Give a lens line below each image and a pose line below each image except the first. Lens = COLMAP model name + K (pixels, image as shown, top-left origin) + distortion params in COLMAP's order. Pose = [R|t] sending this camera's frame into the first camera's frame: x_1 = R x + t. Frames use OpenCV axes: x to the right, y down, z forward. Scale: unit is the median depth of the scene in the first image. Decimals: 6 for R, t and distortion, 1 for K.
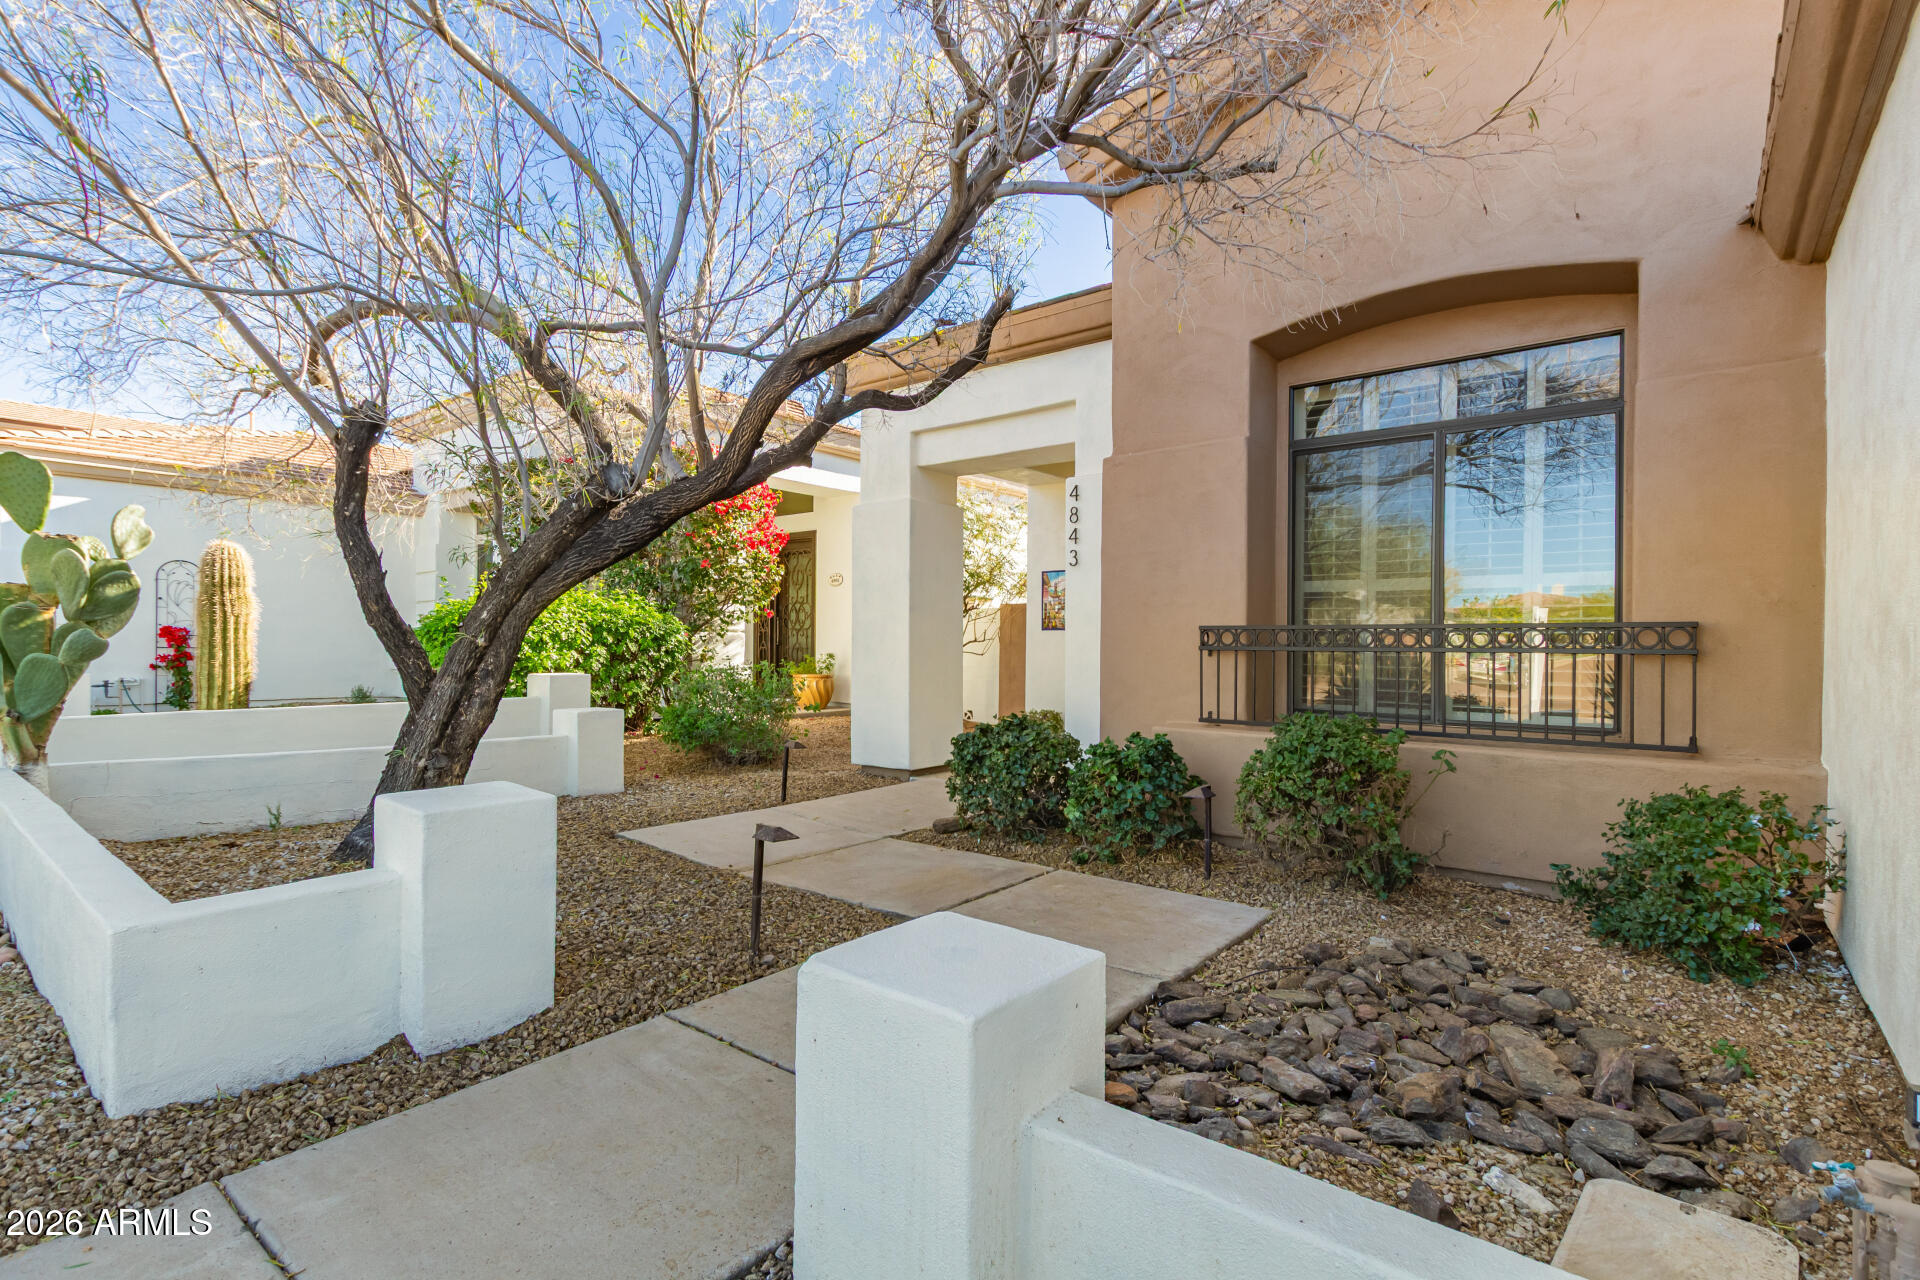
lens RADIAL K [[889.9, 0, 971.0], [0, 889.9, 643.7], [0, 0, 1]] dist [0.005693, -0.001456]
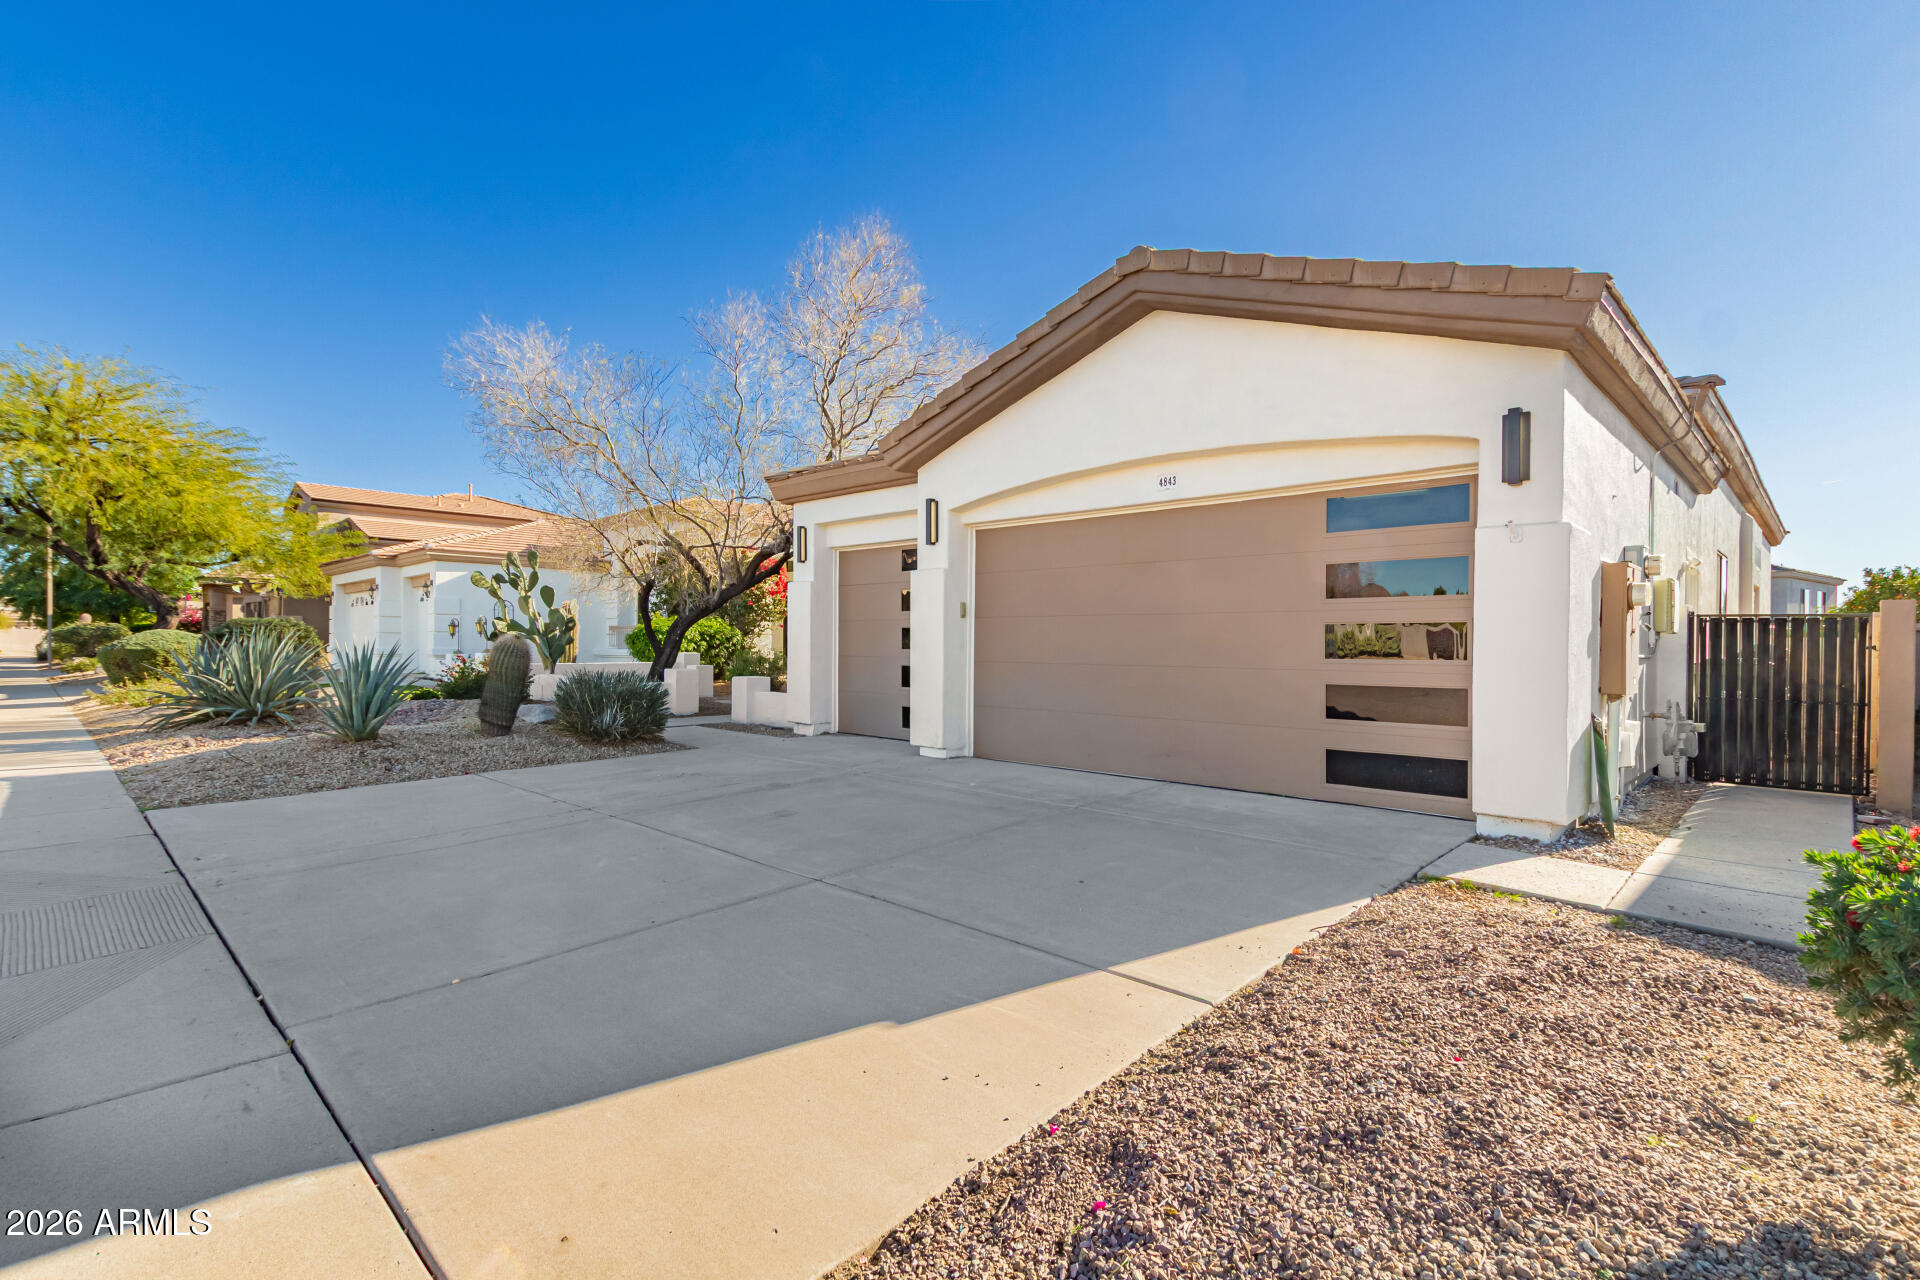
lens RADIAL K [[889.9, 0, 953.8], [0, 889.9, 641.9], [0, 0, 1]] dist [0.005693, -0.001456]
pose [[0.993116, 0.008550, -0.116819, 0.451846], [-0.008095, 0.999958, 0.004368, -0.010558], [0.116851, -0.003392, 0.993144, -1.105186]]
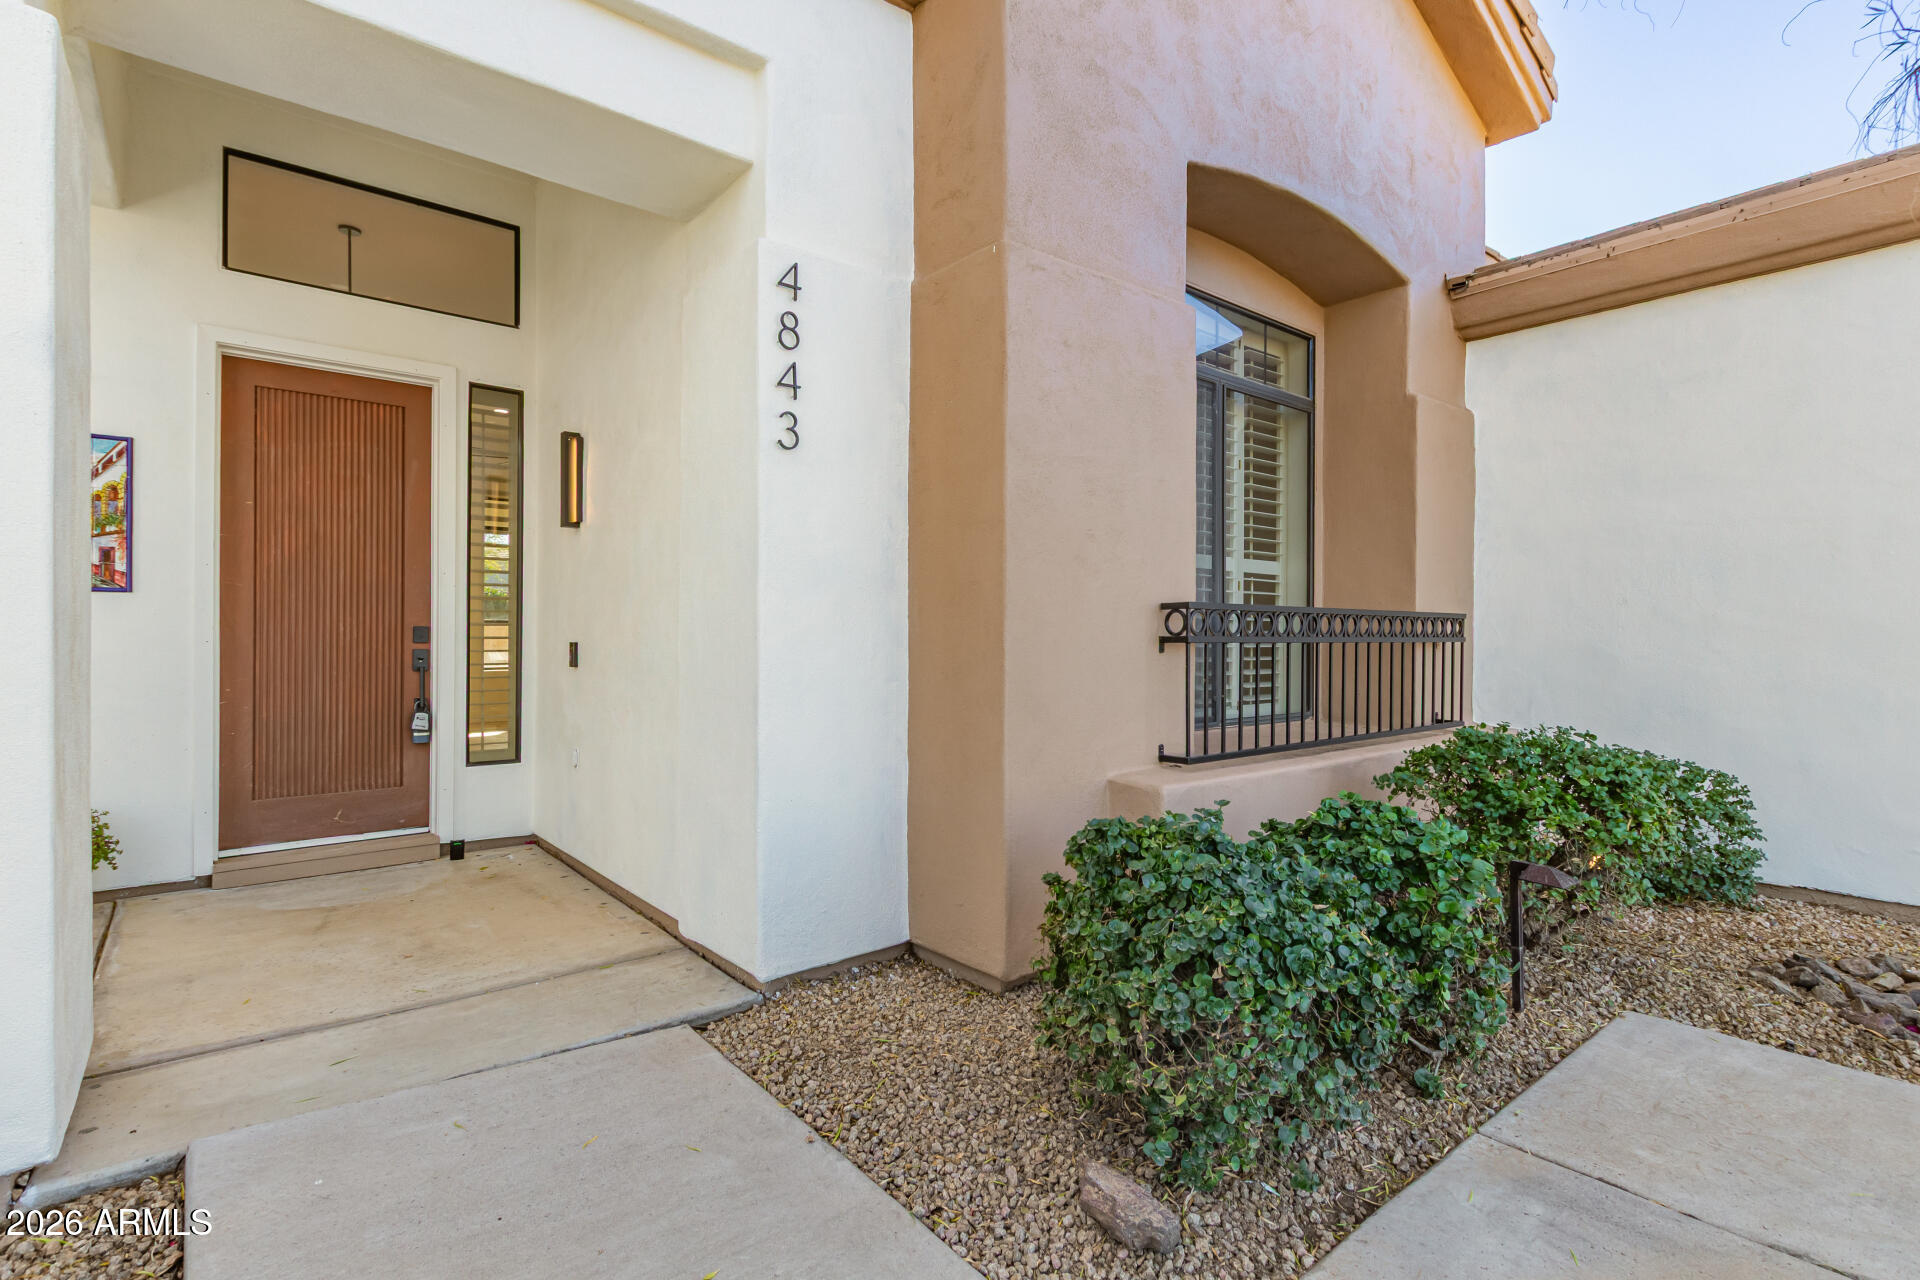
lens RADIAL K [[889.9, 0, 955.6], [0, 889.9, 635.3], [0, 0, 1]] dist [0.005693, -0.001456]
pose [[0.228168, -0.007975, 0.973589, -0.468775], [-0.005475, 0.999940, 0.009474, -0.001952], [-0.973606, -0.007492, 0.228111, 1.337743]]
